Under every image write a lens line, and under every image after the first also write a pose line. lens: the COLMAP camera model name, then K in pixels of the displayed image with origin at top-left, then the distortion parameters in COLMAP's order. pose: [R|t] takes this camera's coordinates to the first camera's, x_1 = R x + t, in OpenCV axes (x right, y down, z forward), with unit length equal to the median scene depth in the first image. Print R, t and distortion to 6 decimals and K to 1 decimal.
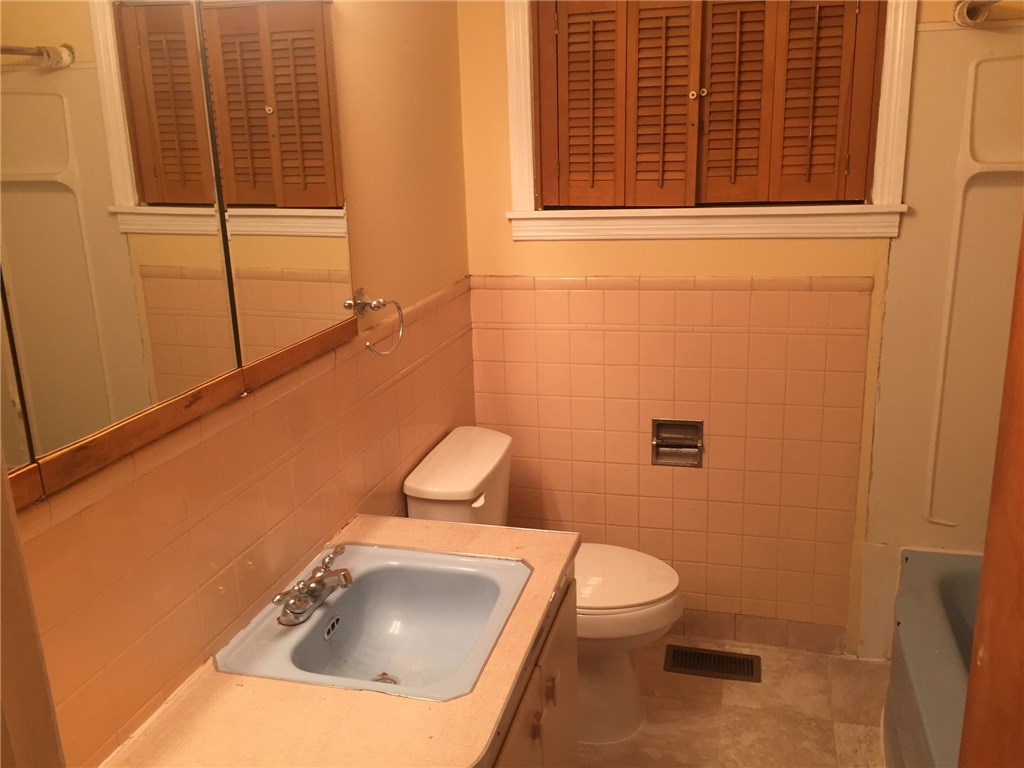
lens RADIAL K [[879.7, 0, 513.2], [0, 879.7, 380.2], [0, 0, 1]] dist [0.097089, -0.134830]
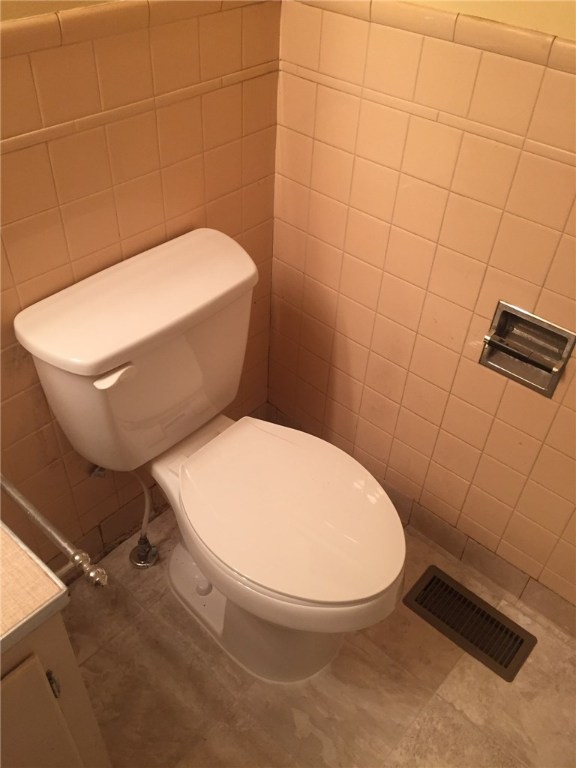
lens RADIAL K [[659.8, 0, 288.0], [0, 659.8, 384.0], [0, 0, 1]] dist [0.097089, -0.134830]
pose [[0.888623, 0.357745, -0.286996, 0.183740], [-0.194282, 0.860460, 0.471024, -0.096033], [0.415455, -0.362804, 0.834128, 0.545918]]
